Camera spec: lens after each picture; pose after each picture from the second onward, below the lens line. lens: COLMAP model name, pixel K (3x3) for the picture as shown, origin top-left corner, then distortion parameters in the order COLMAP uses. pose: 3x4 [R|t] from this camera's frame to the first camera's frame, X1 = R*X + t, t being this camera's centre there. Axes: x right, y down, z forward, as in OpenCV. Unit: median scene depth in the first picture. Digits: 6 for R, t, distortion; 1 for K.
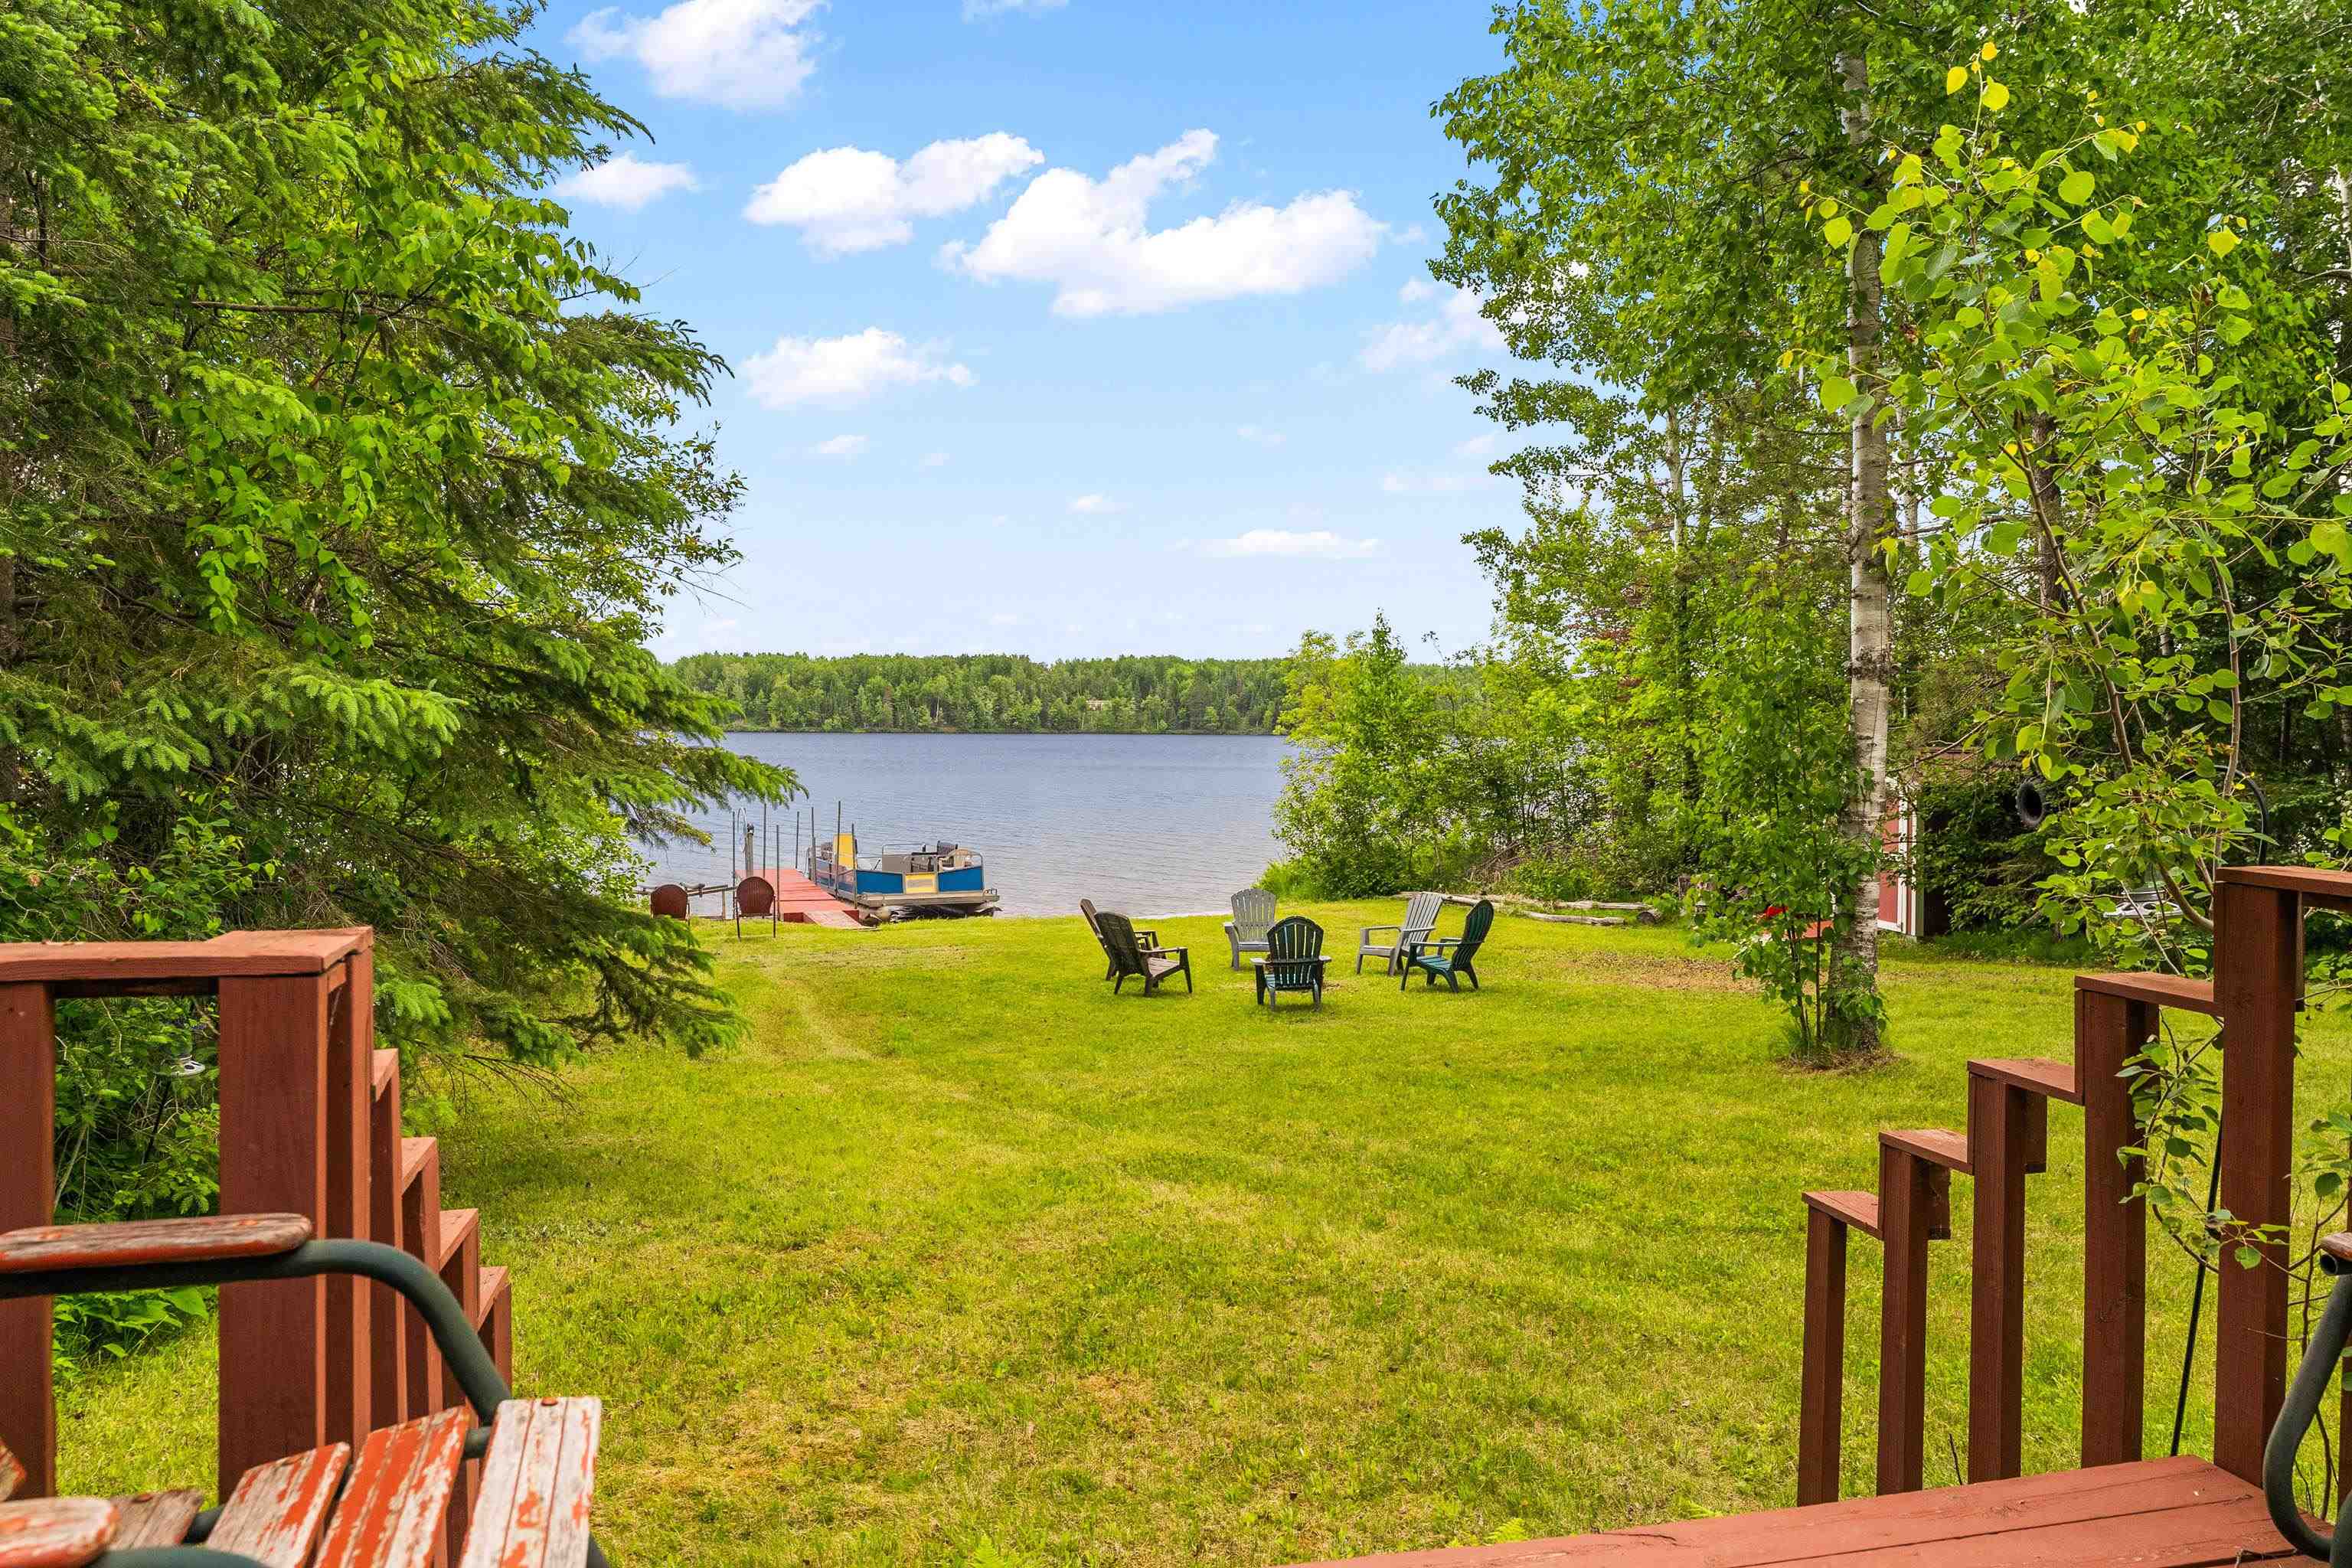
lens RADIAL K [[1853.6, 0, 1176.0], [0, 1853.6, 784.0], [0, 0, 1]] dist [0.004062, 0.000284]
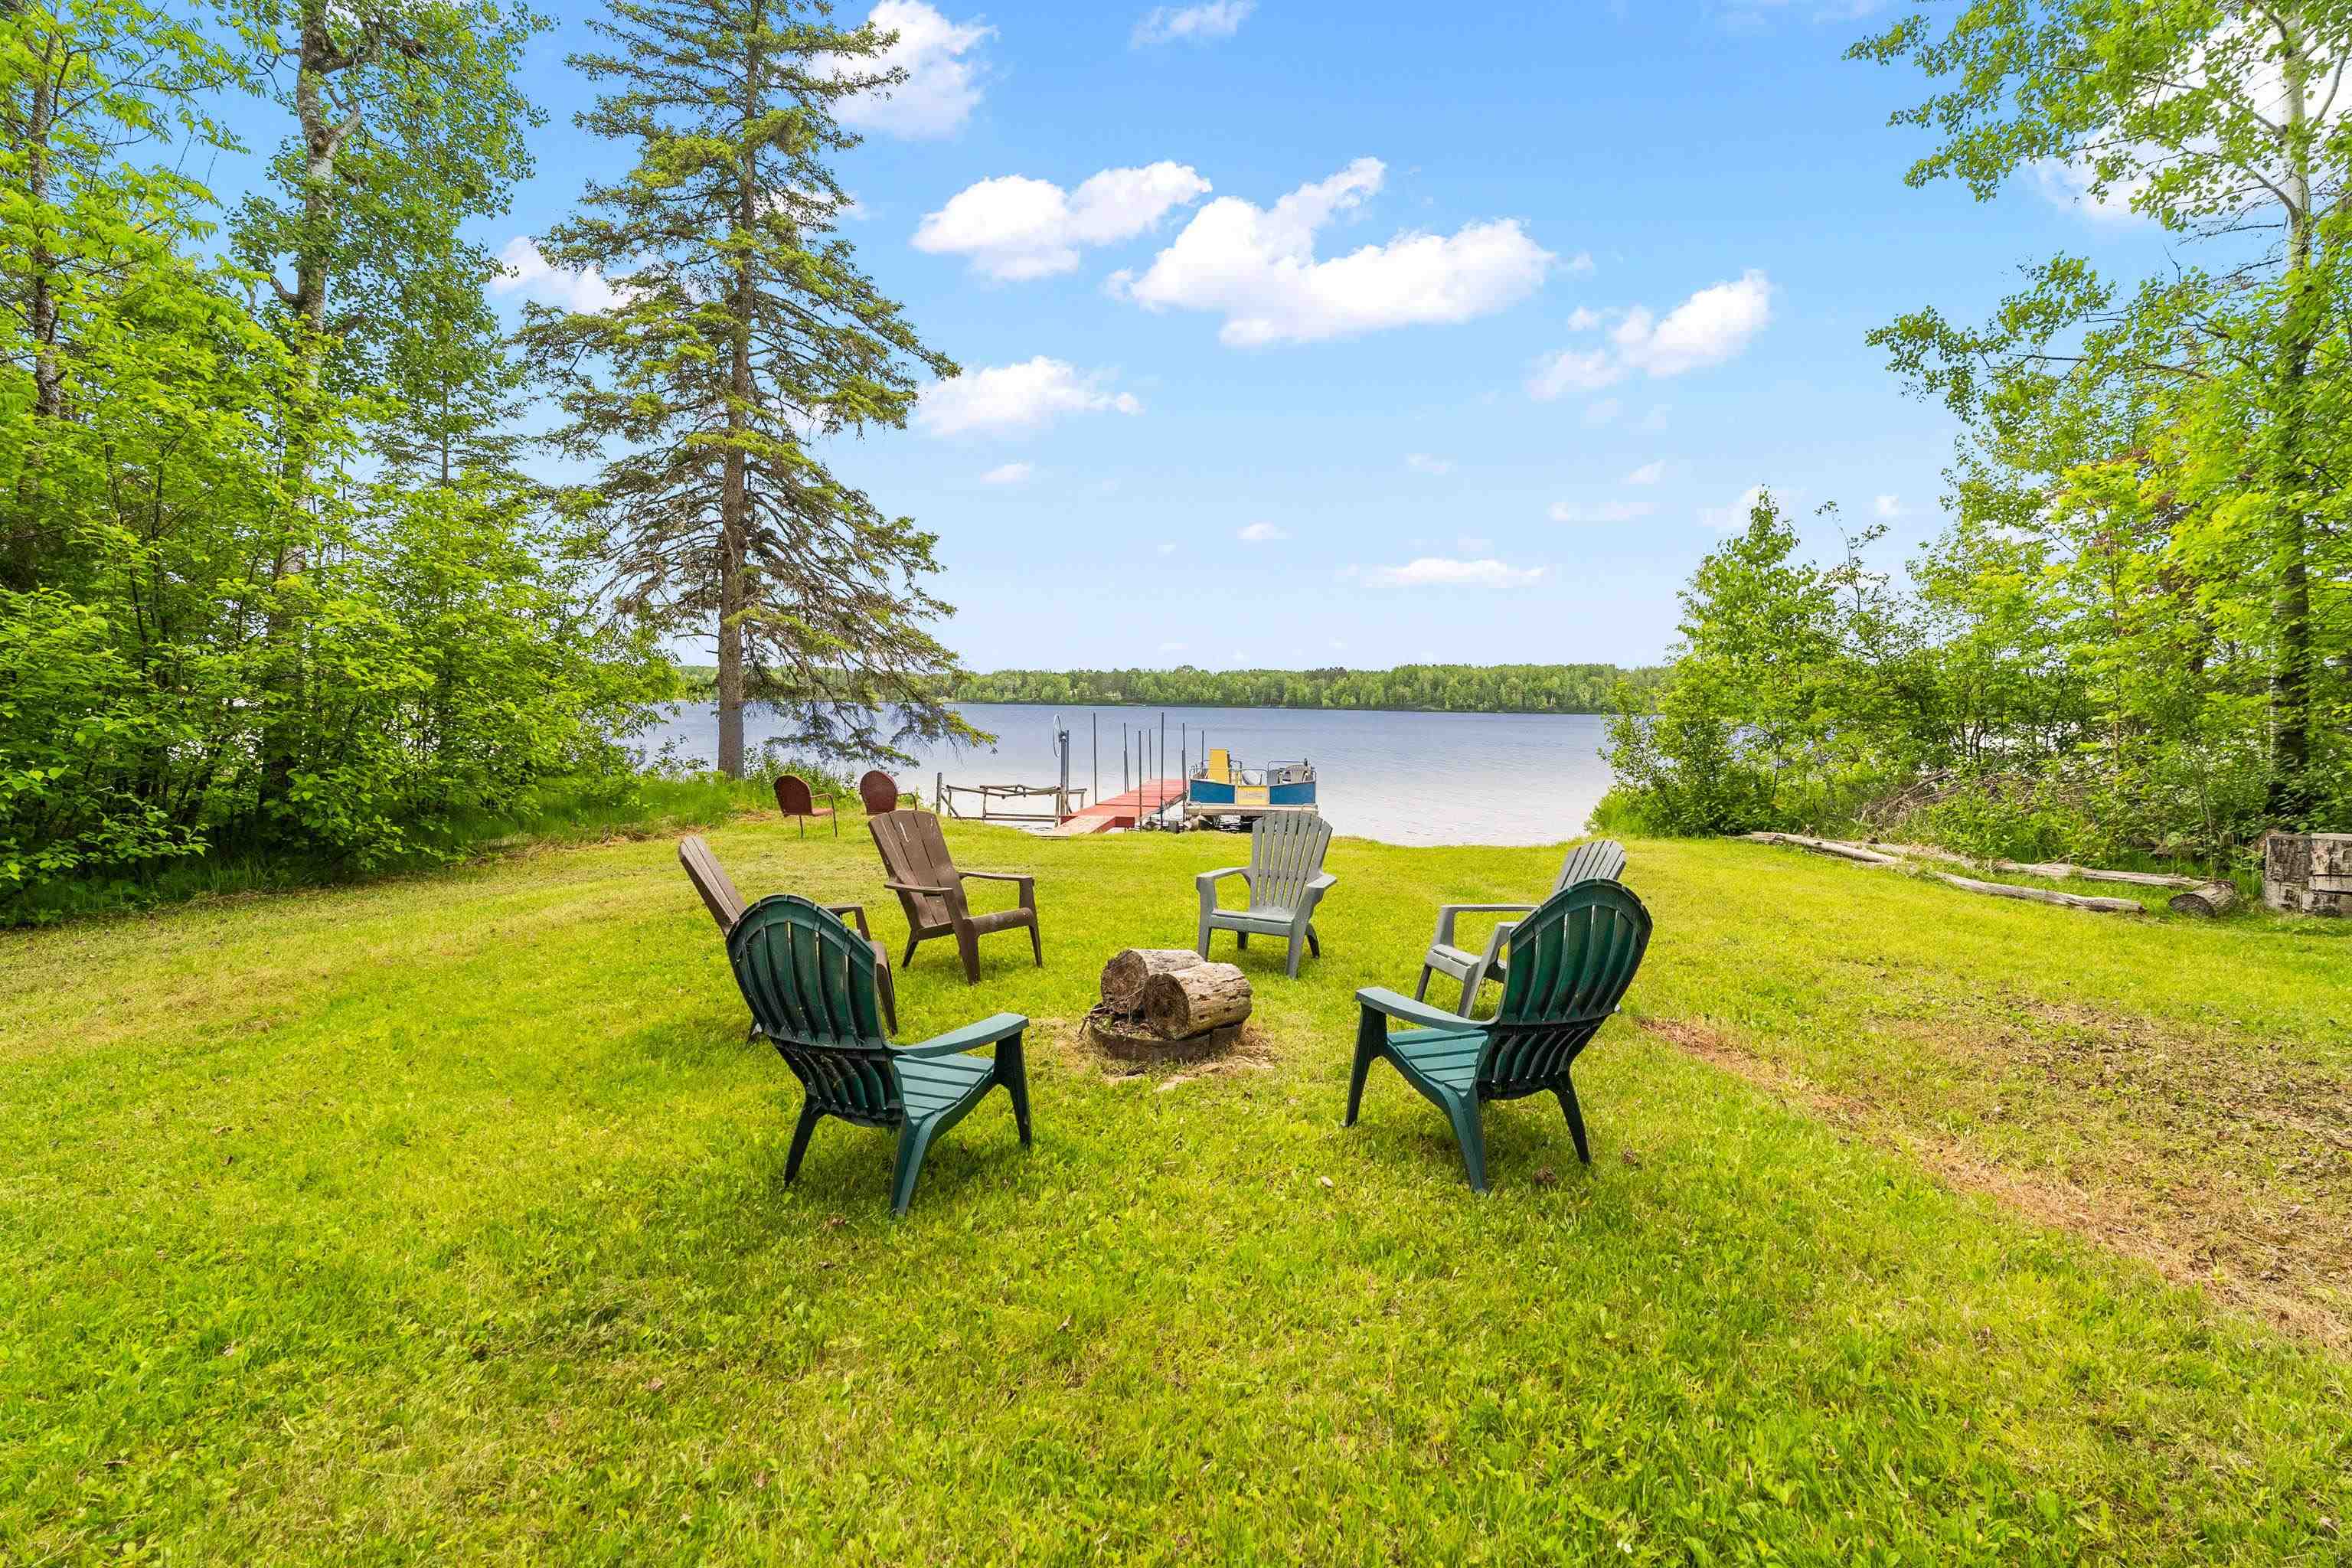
lens RADIAL K [[1068.1, 0, 1176.0], [0, 1068.1, 784.0], [0, 0, 1]] dist [-0.005083, -0.000543]
pose [[0.886114, 0.041082, -0.461642, 0.115210], [-0.024689, 0.998834, 0.041495, 0.026933], [0.462809, -0.025372, 0.886095, 0.514311]]
